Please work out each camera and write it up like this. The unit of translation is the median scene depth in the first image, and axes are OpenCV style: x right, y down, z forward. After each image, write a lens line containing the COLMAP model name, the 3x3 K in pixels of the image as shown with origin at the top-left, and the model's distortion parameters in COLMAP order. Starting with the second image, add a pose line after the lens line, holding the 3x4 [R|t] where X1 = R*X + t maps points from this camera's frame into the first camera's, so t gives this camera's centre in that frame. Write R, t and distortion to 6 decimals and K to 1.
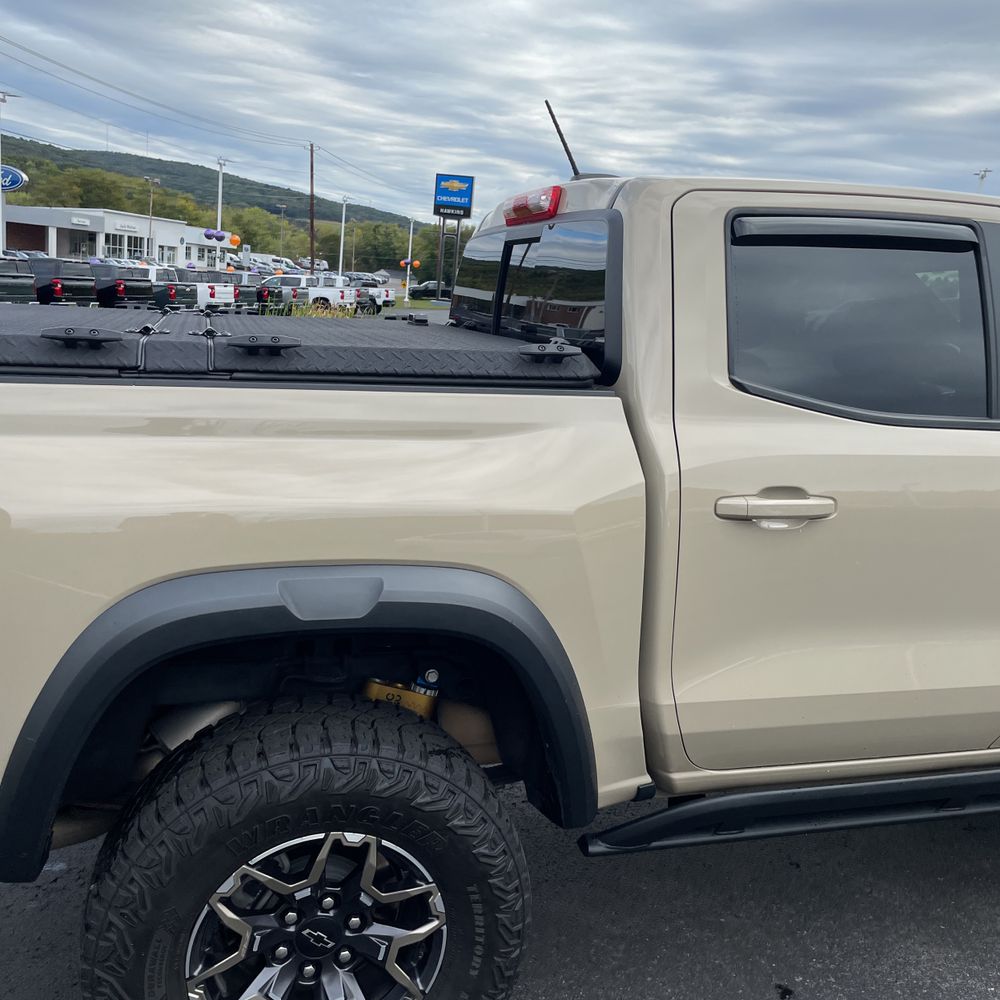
lens RADIAL K [[1003.3, 0, 501.5], [0, 1003.3, 494.0], [0, 0, 1]] dist [0.099265, -0.131697]
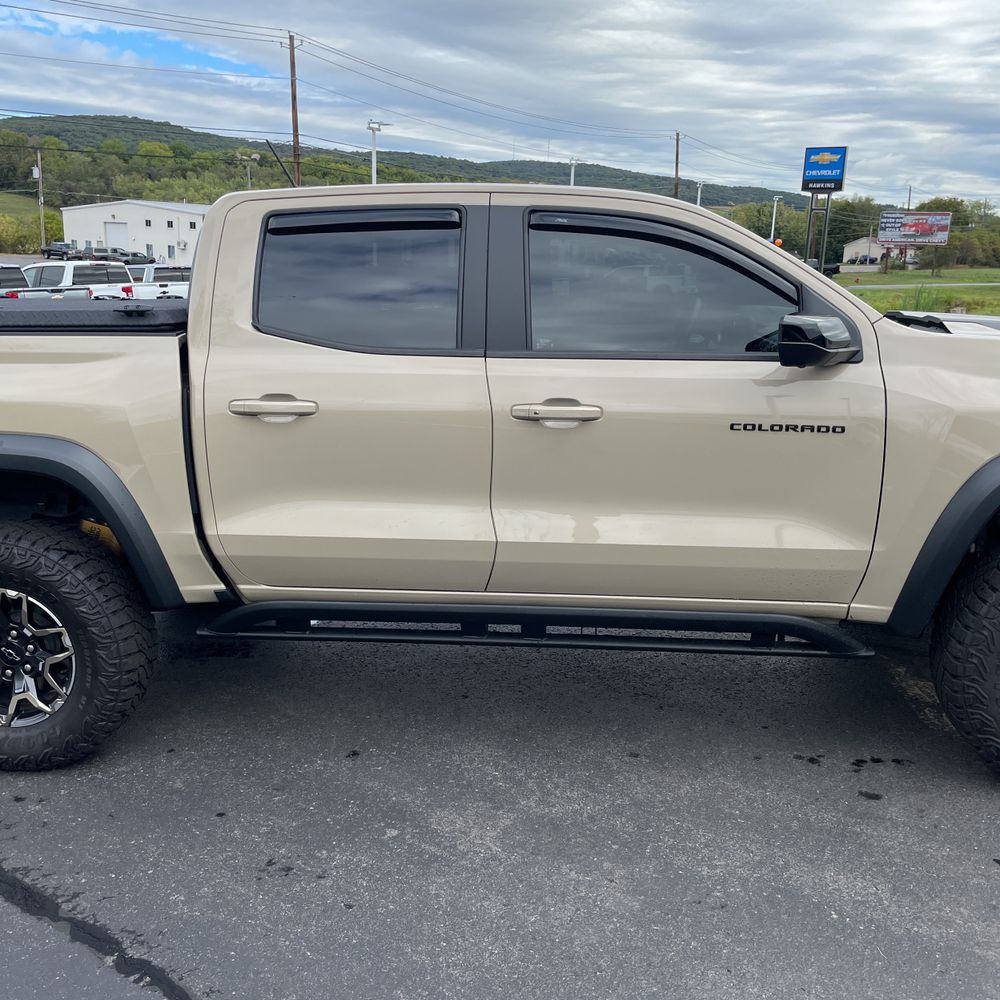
lens RADIAL K [[1007.5, 0, 497.8], [0, 1007.5, 495.7], [0, 0, 1]] dist [0.095009, -0.123835]
pose [[0.931619, 0.022693, -0.362727, 1.013622], [-0.018332, 0.999712, 0.015461, 0.103051], [0.362974, -0.007754, 0.931767, -0.267143]]
